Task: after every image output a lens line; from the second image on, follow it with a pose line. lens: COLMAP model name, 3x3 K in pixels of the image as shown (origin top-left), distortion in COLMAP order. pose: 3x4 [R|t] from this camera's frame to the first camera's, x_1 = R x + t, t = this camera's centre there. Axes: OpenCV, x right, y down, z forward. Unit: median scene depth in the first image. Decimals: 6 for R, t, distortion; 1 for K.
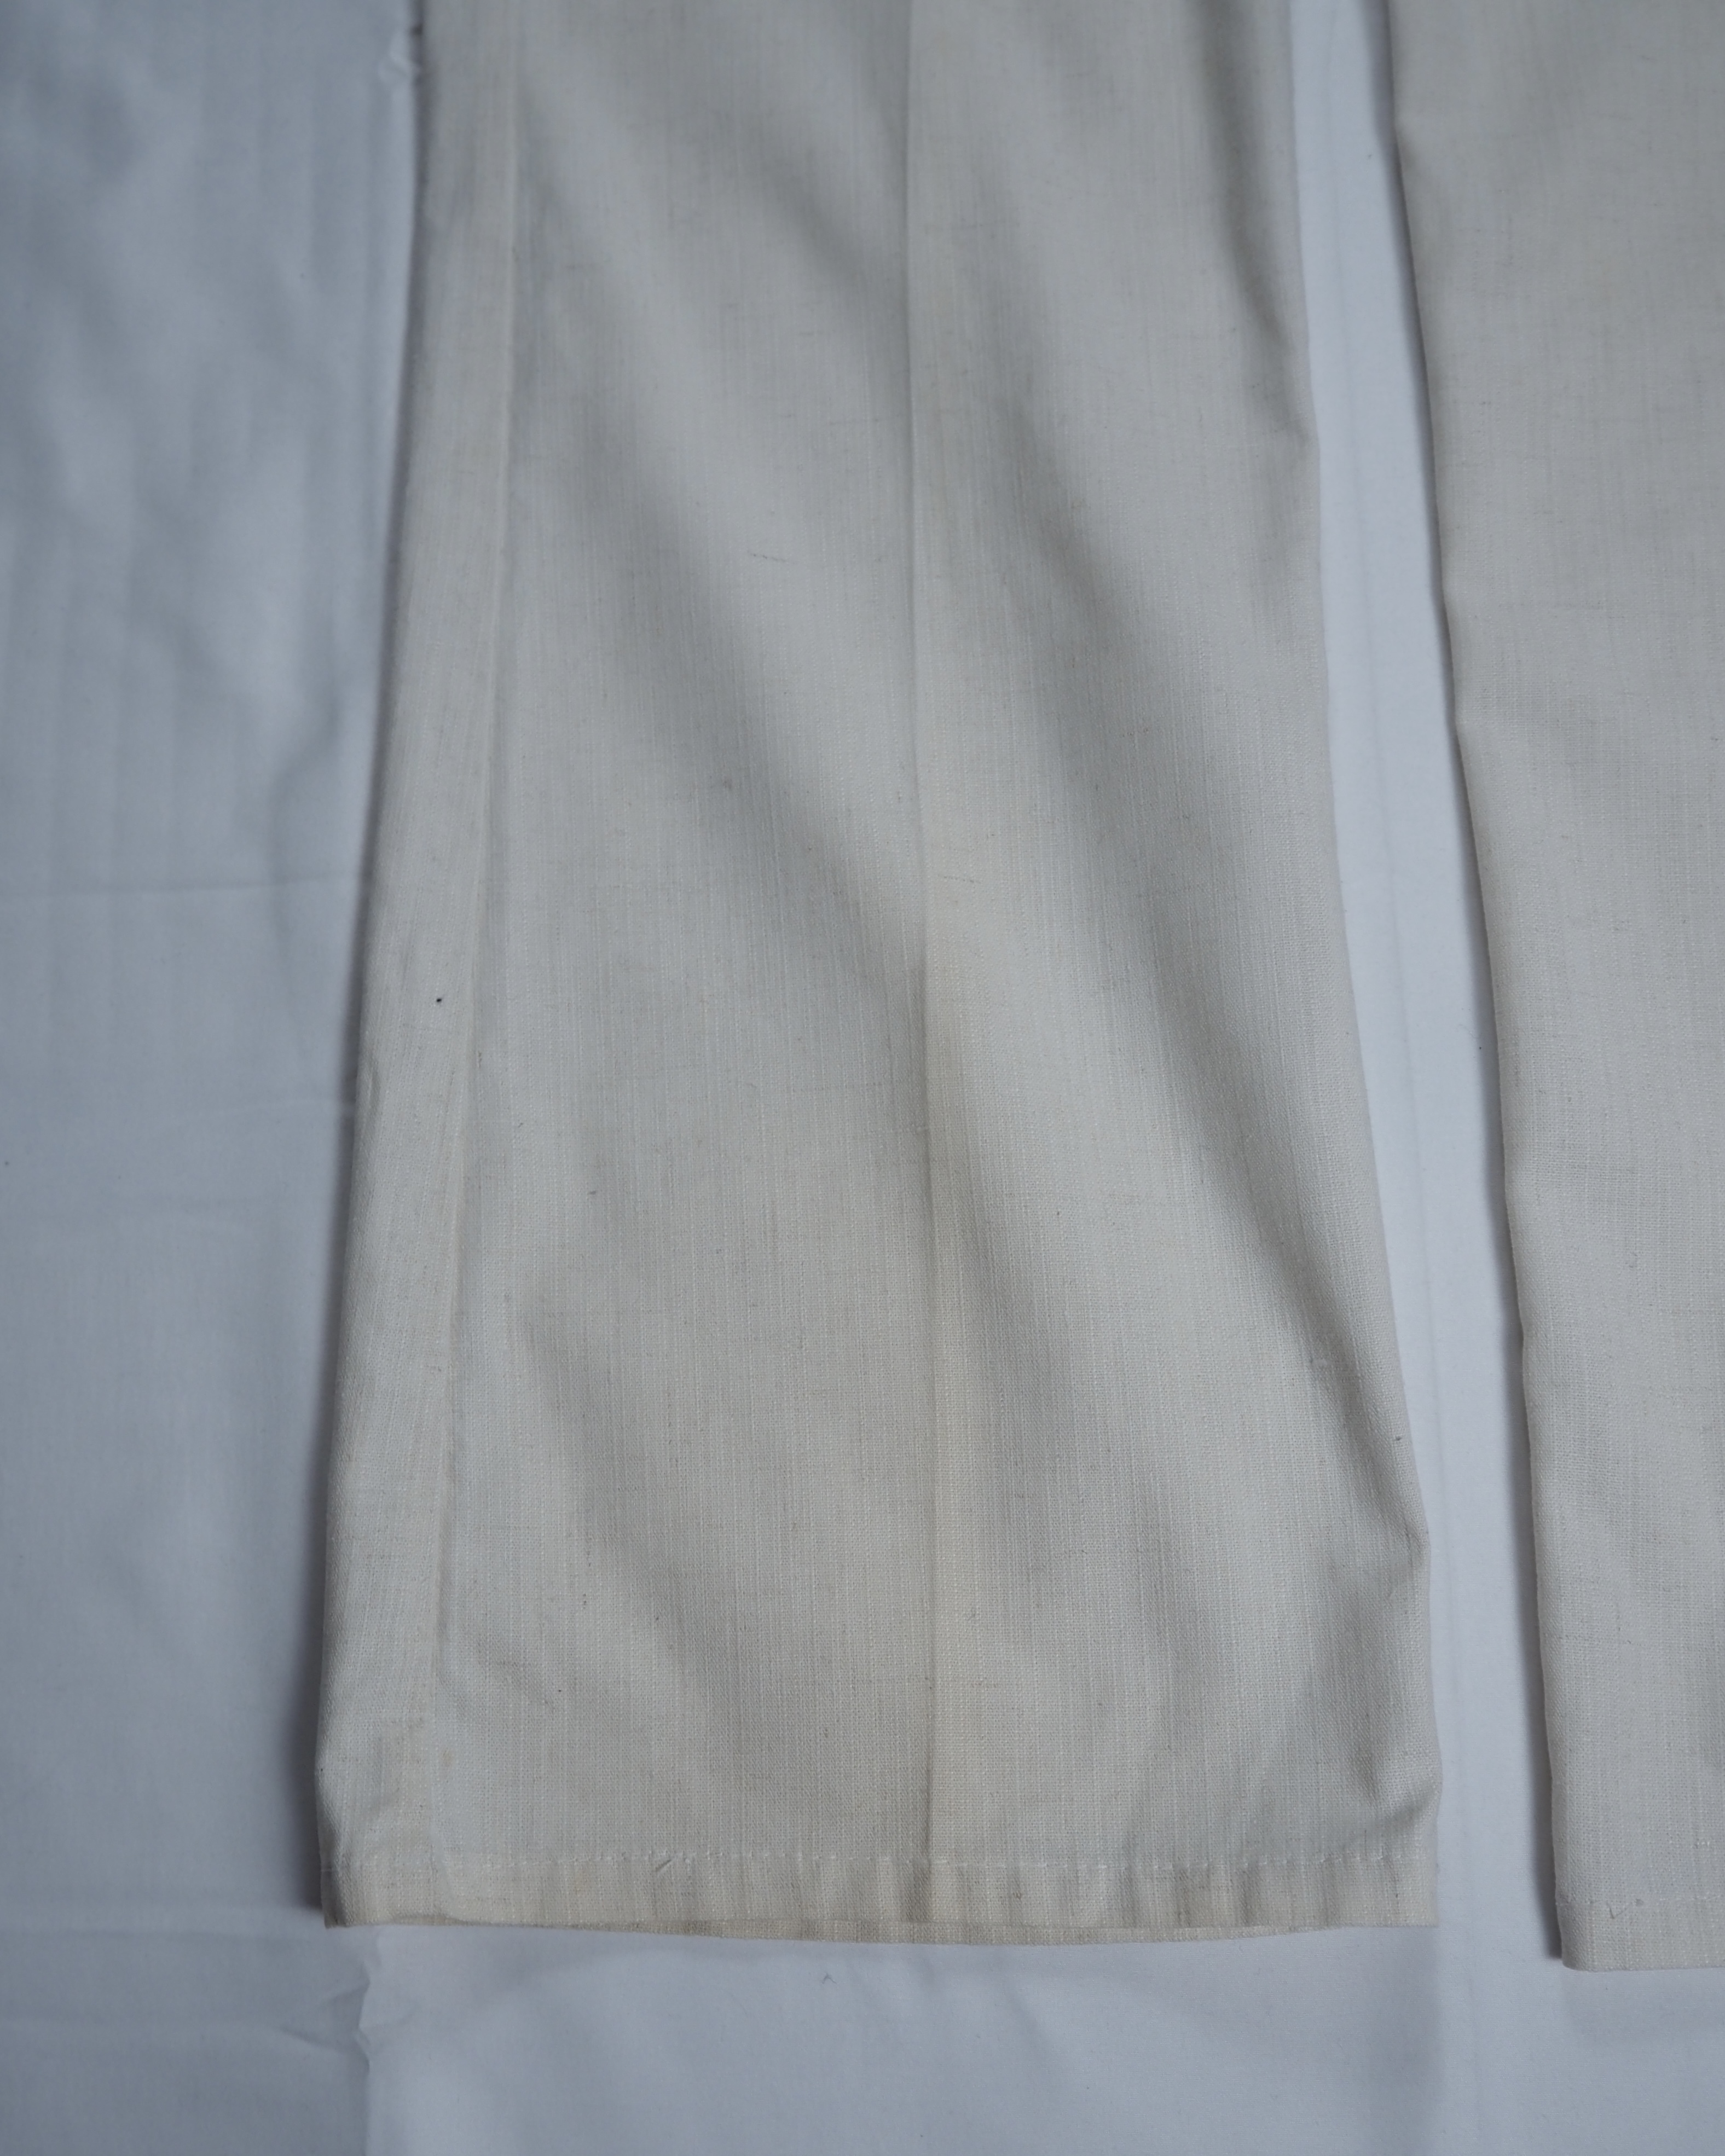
lens RADIAL K [[2394.3, 0, 859.2], [0, 2394.3, 909.7], [0, 0, 1]] dist [-0.039158, 0.014967]
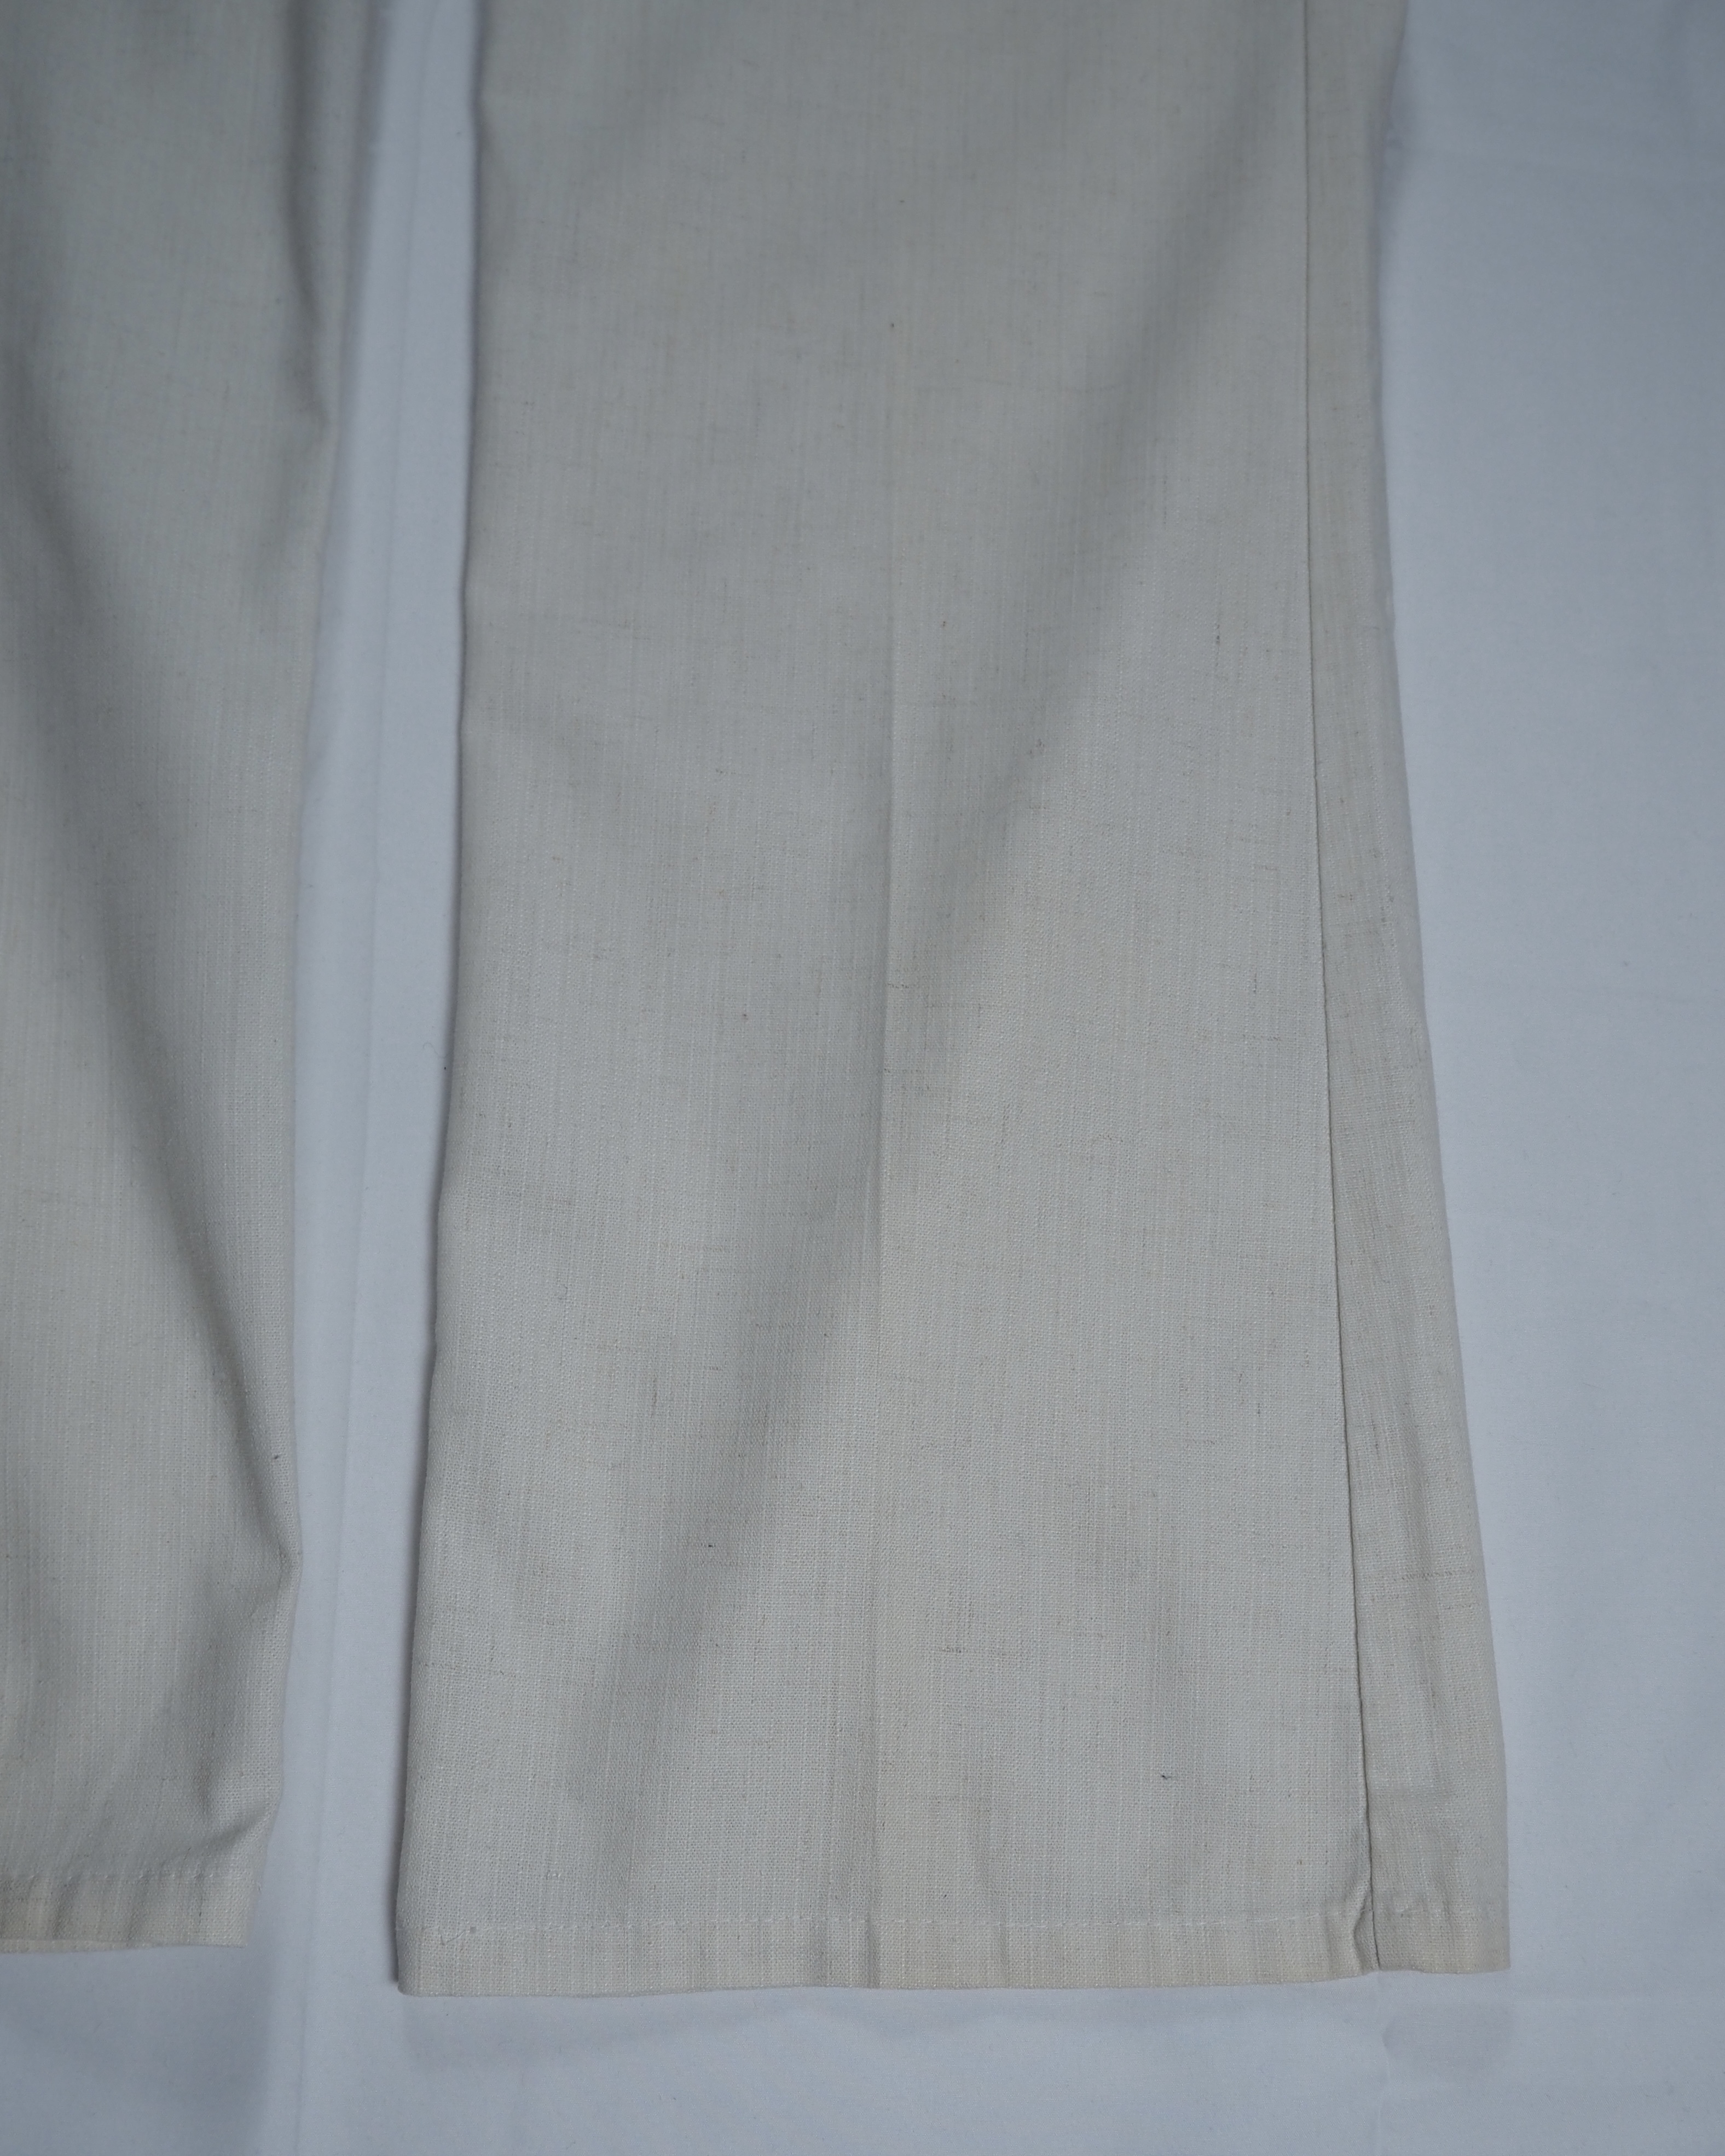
lens RADIAL K [[2427.8, 0, 906.1], [0, 2427.8, 1075.5], [0, 0, 1]] dist [-0.047969, 0.040214]
pose [[0.988451, 0.070694, 0.134043, 0.333319], [-0.078313, 0.995549, 0.052438, -0.005879], [-0.129739, -0.062329, 0.989587, -0.003838]]
